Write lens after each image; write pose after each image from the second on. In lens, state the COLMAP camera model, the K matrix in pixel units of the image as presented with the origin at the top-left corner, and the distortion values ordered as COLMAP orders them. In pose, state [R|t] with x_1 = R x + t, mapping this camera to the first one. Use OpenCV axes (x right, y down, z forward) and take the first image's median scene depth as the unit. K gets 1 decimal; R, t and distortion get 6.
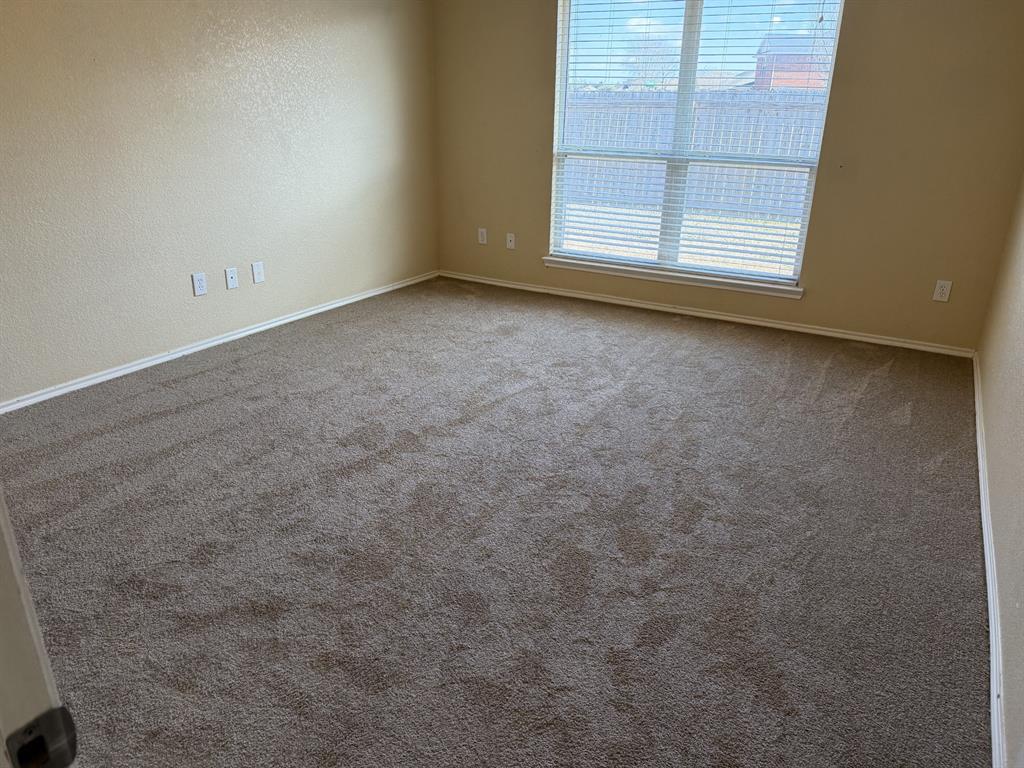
lens RADIAL K [[722.8, 0, 501.0], [0, 722.8, 380.5], [0, 0, 1]] dist [0.087969, -0.131909]
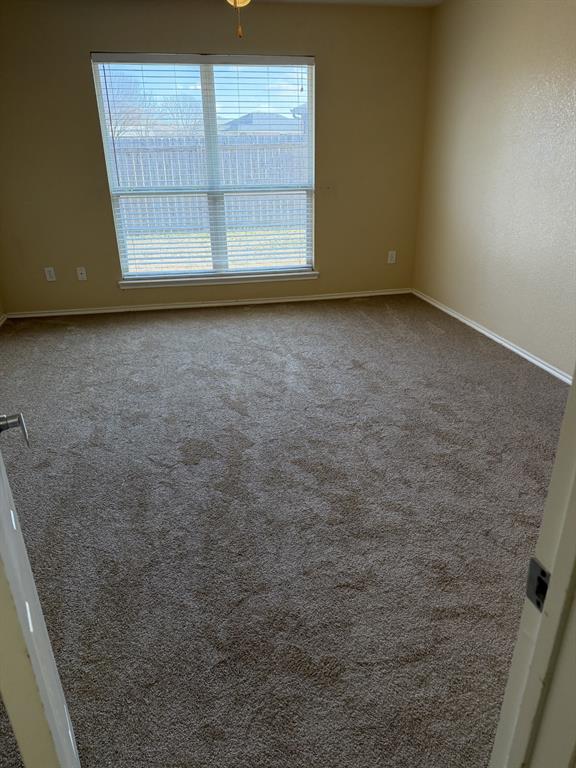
lens RADIAL K [[542.1, 0, 288.0], [0, 542.1, 384.0], [0, 0, 1]] dist [0.087969, -0.131909]
pose [[0.739298, -0.292735, 0.606420, -0.374470], [0.261874, 0.954660, 0.141584, -0.072659], [-0.620371, 0.054133, 0.782438, 0.143656]]
